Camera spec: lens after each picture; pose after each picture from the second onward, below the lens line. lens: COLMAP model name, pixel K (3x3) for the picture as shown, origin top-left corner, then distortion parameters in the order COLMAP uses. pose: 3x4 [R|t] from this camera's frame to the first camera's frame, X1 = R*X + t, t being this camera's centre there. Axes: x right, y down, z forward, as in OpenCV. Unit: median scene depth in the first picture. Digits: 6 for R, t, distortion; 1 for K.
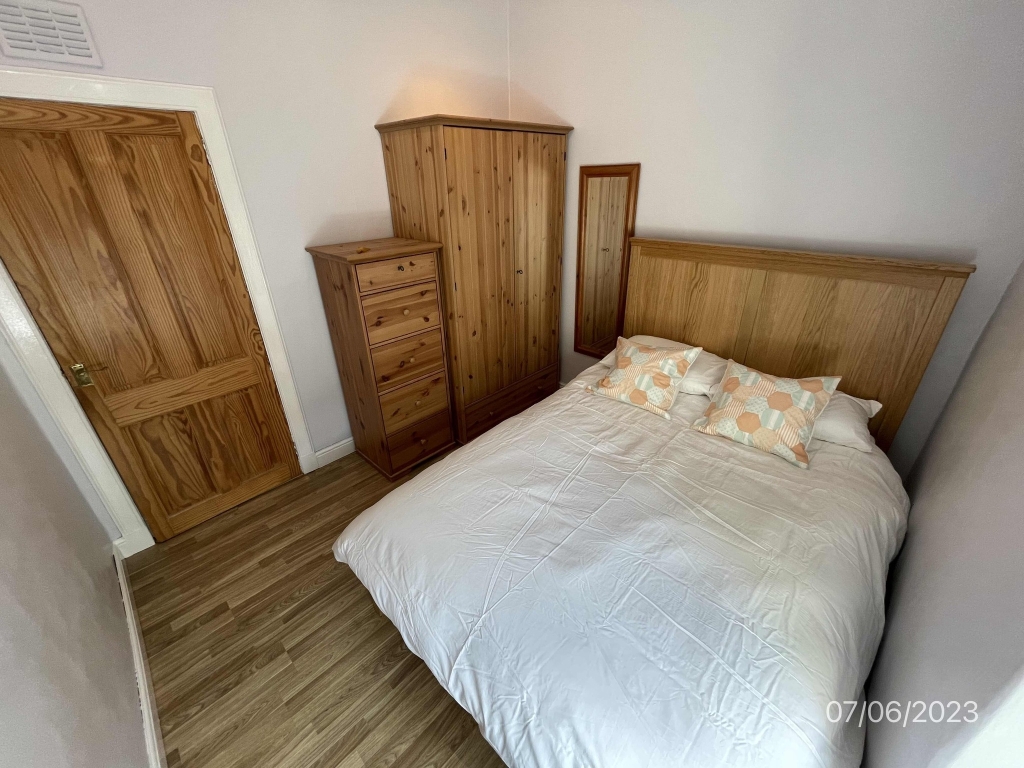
lens RADIAL K [[410.2, 0, 512.0], [0, 410.2, 384.0], [0, 0, 1]] dist [-0.005894, -0.000649]
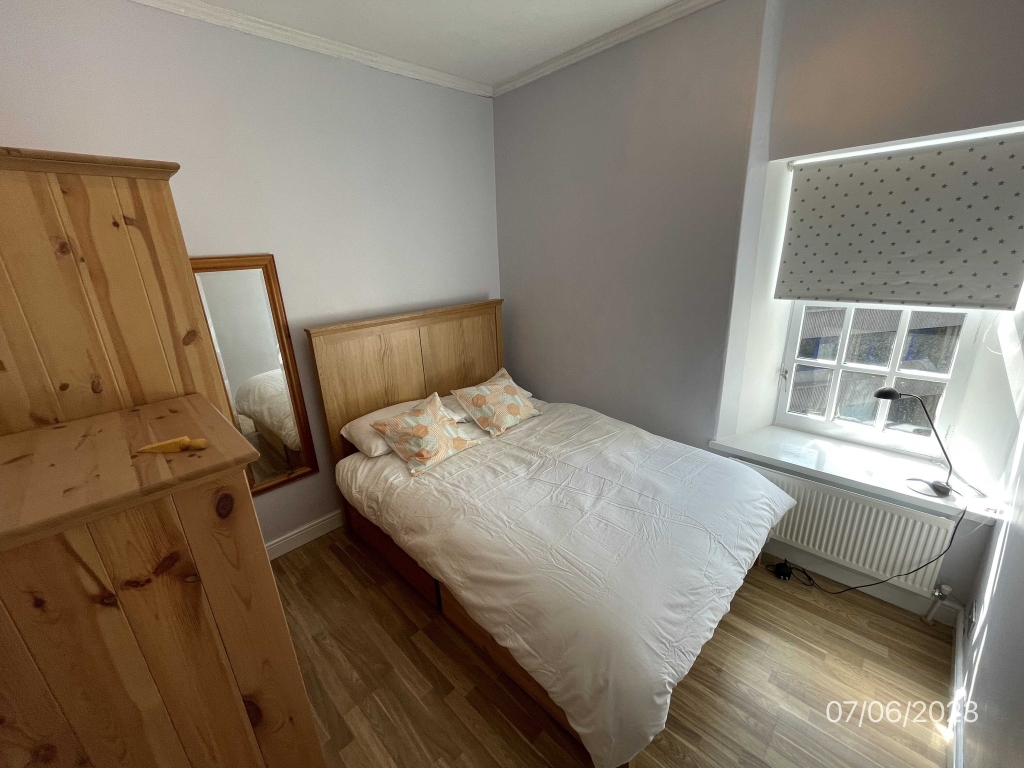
lens RADIAL K [[410.2, 0, 512.0], [0, 410.2, 384.0], [0, 0, 1]] dist [-0.005894, -0.000649]
pose [[0.008798, -0.294363, 0.955653, -0.771944], [0.486072, 0.836445, 0.253169, -0.342256], [-0.873875, 0.462289, 0.150440, 0.674135]]
